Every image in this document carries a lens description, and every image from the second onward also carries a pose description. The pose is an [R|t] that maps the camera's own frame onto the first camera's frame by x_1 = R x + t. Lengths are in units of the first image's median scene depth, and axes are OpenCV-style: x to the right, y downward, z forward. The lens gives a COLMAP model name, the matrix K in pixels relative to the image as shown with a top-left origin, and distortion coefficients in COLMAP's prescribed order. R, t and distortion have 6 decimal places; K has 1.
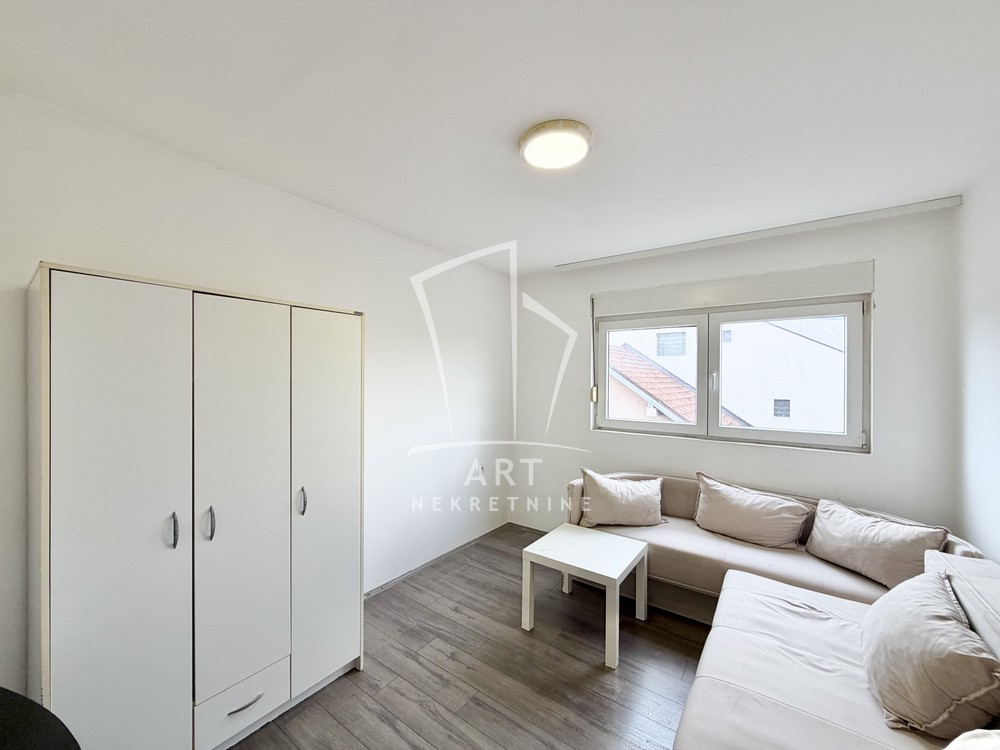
lens RADIAL K [[396.9, 0, 495.9], [0, 396.9, 378.9], [0, 0, 1]] dist [-0.001005, -0.000210]
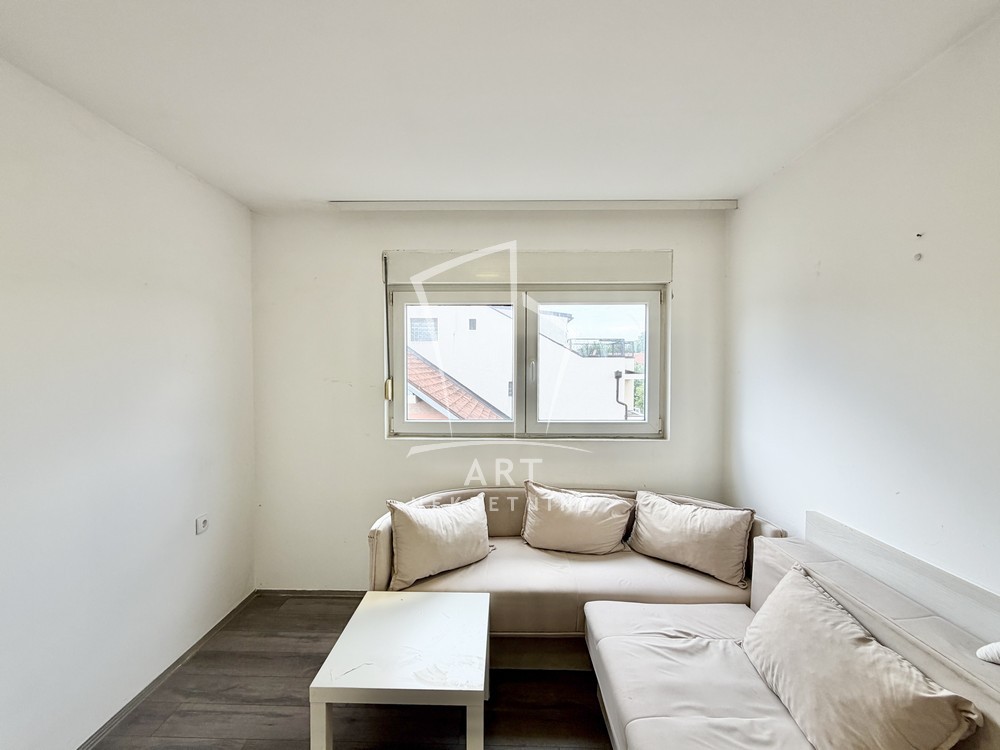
lens RADIAL K [[412.3, 0, 497.5], [0, 412.3, 377.4], [0, 0, 1]] dist [0.000544, -0.000165]
pose [[0.820632, -0.024715, 0.570923, -0.031010], [0.006384, 0.999398, 0.034087, -0.011697], [-0.571422, -0.024328, 0.820296, 0.362862]]
